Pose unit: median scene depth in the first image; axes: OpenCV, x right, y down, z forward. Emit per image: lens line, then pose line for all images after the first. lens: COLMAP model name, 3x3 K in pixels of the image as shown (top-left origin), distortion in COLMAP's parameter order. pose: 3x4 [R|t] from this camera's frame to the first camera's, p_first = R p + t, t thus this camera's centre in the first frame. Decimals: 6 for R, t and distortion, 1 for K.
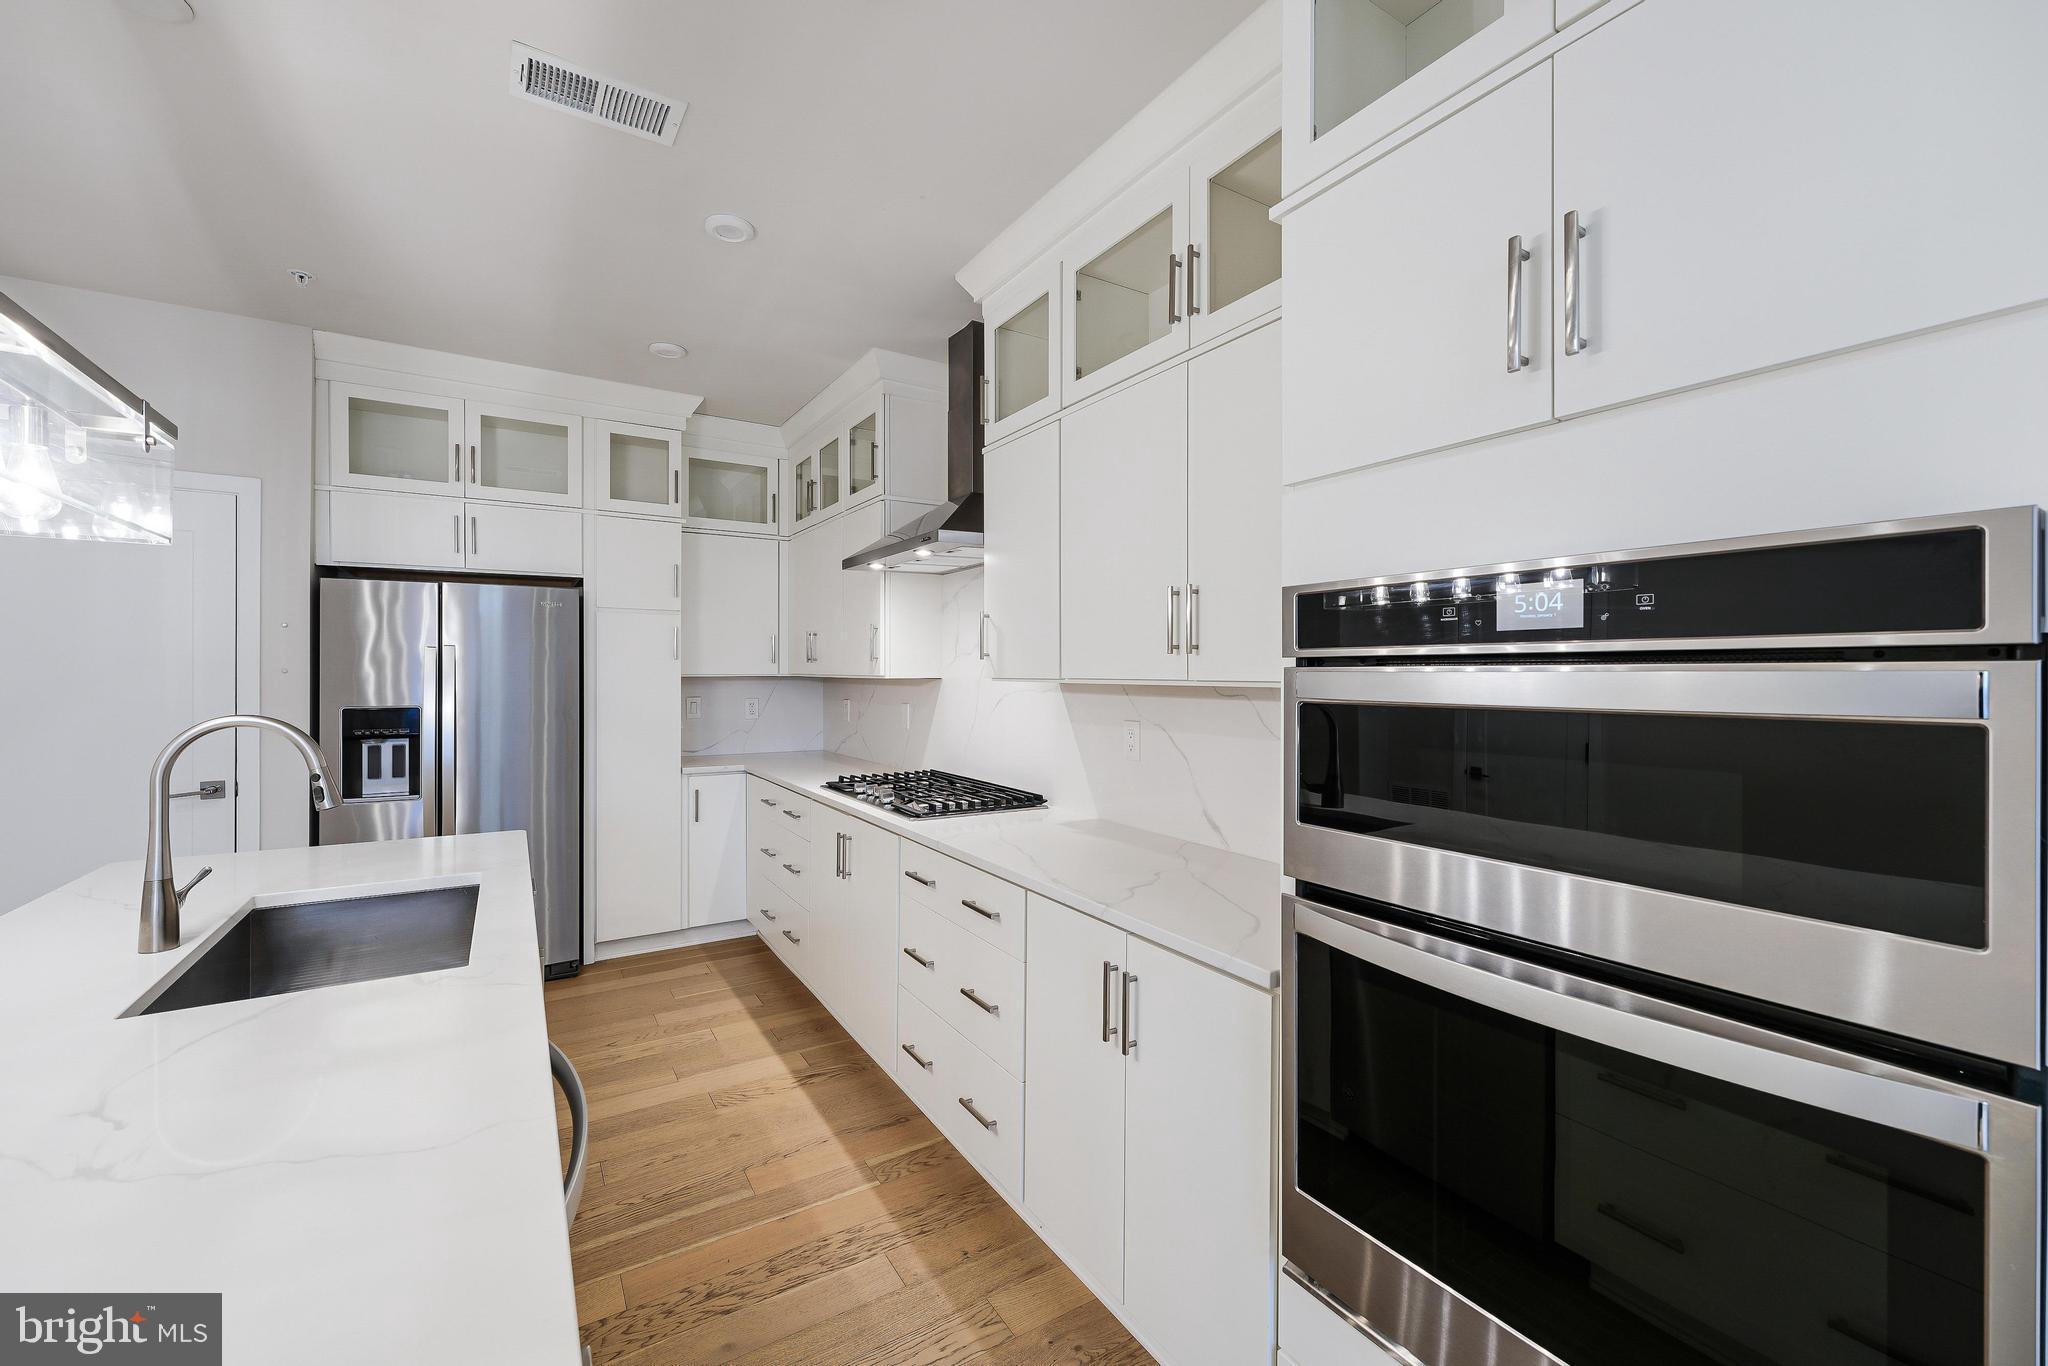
lens RADIAL K [[839.5, 0, 1034.3], [0, 839.5, 672.9], [0, 0, 1]] dist [0.001742, 0.000127]
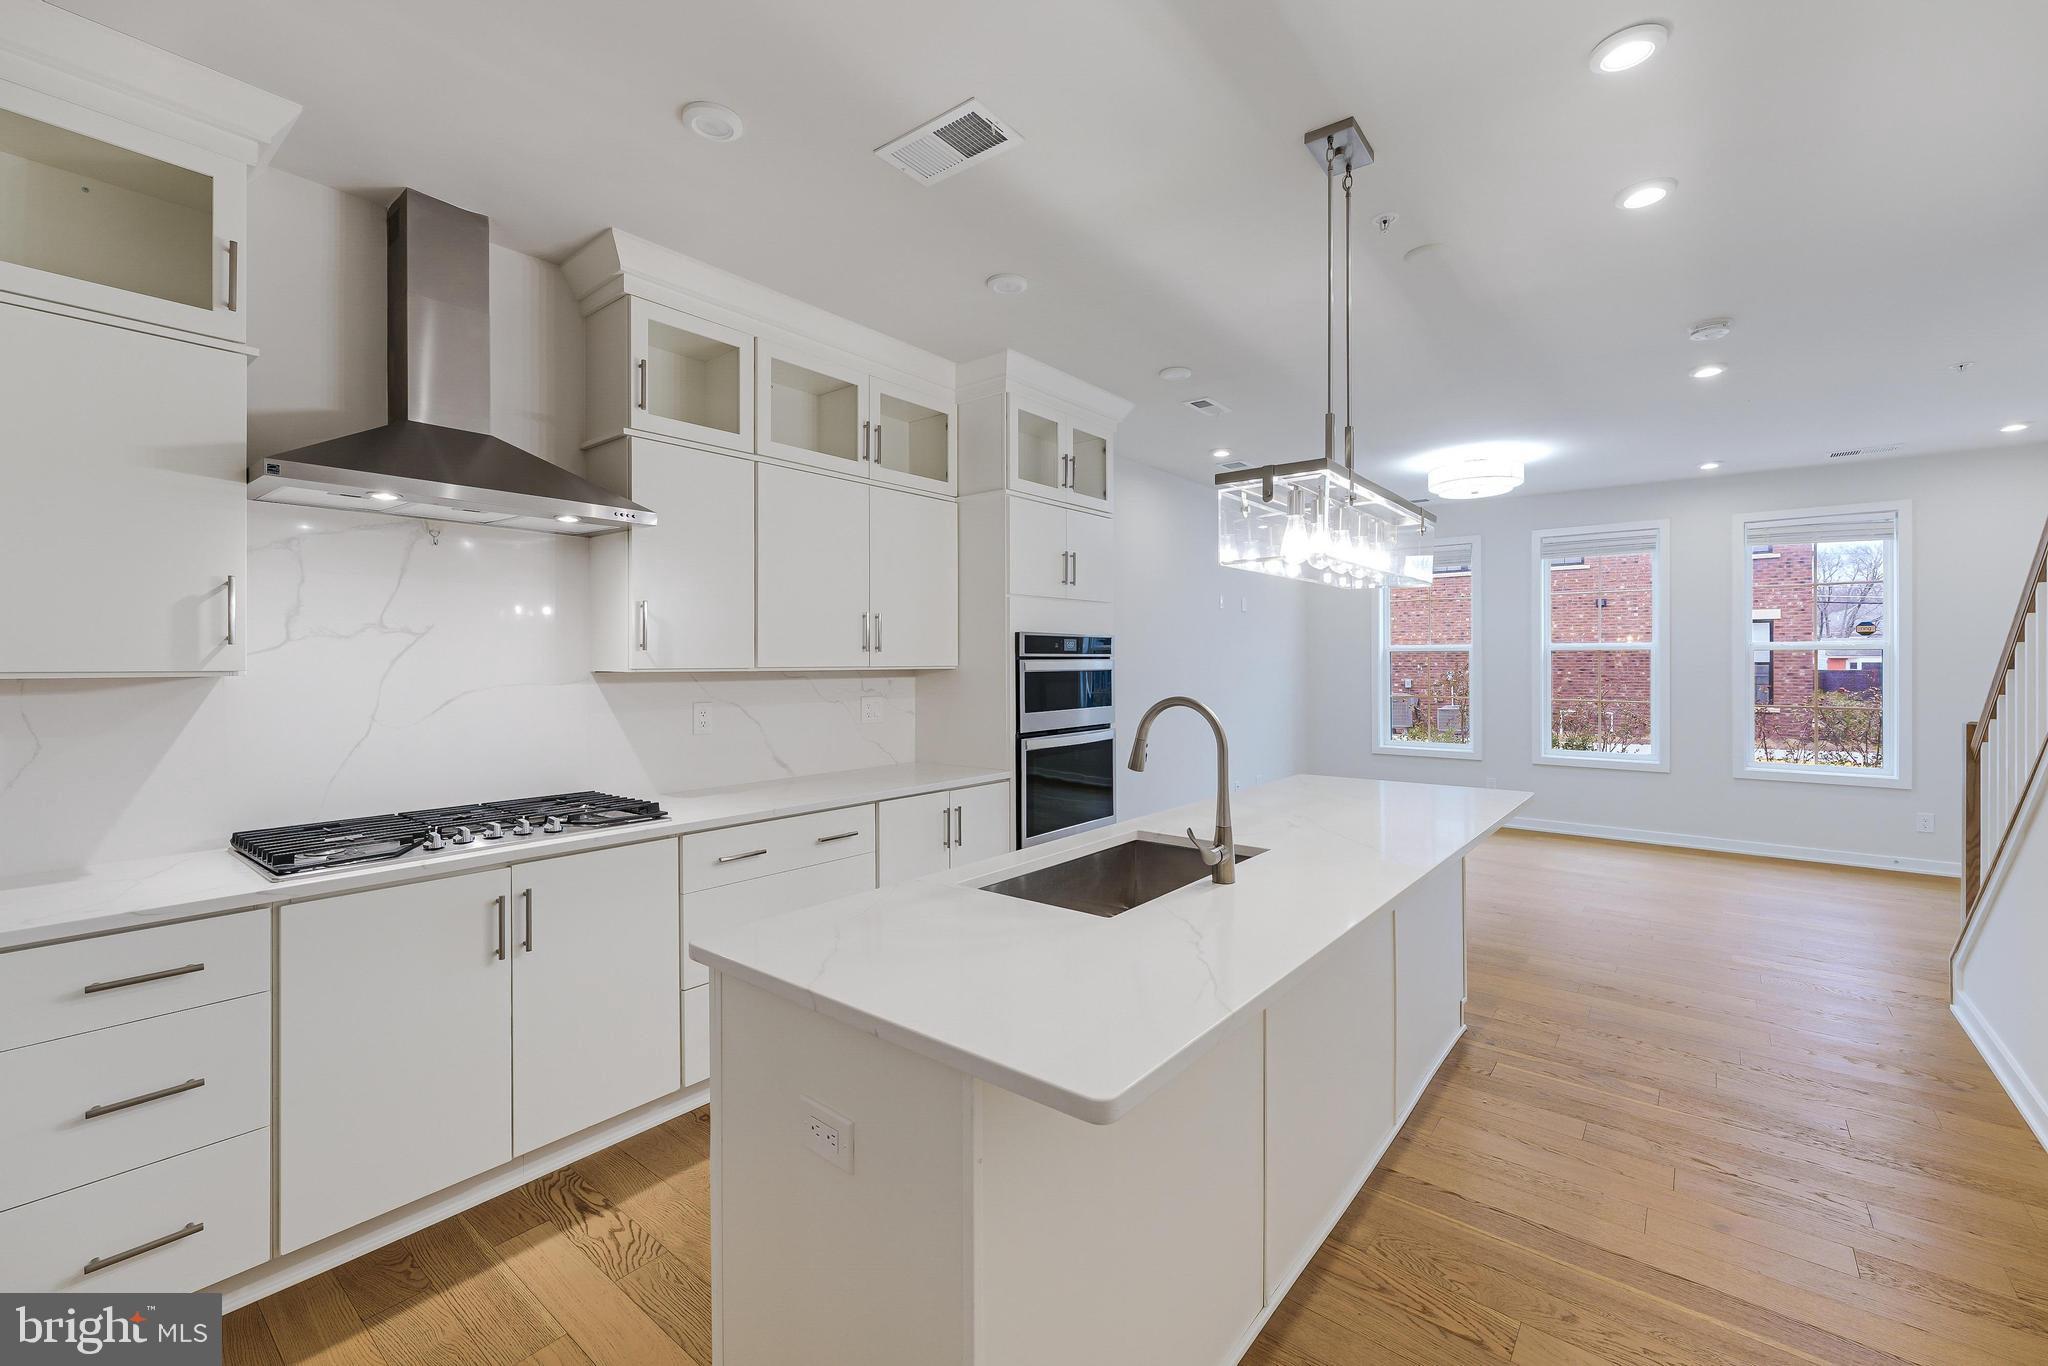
lens RADIAL K [[850.1, 0, 1034.7], [0, 850.1, 658.8], [0, 0, 1]] dist [-0.000678, -0.000027]
pose [[-0.333057, 0.006452, 0.942885, -1.155514], [0.006263, 0.999970, -0.004631, 0.002105], [-0.942886, 0.004363, -0.333087, 0.909686]]
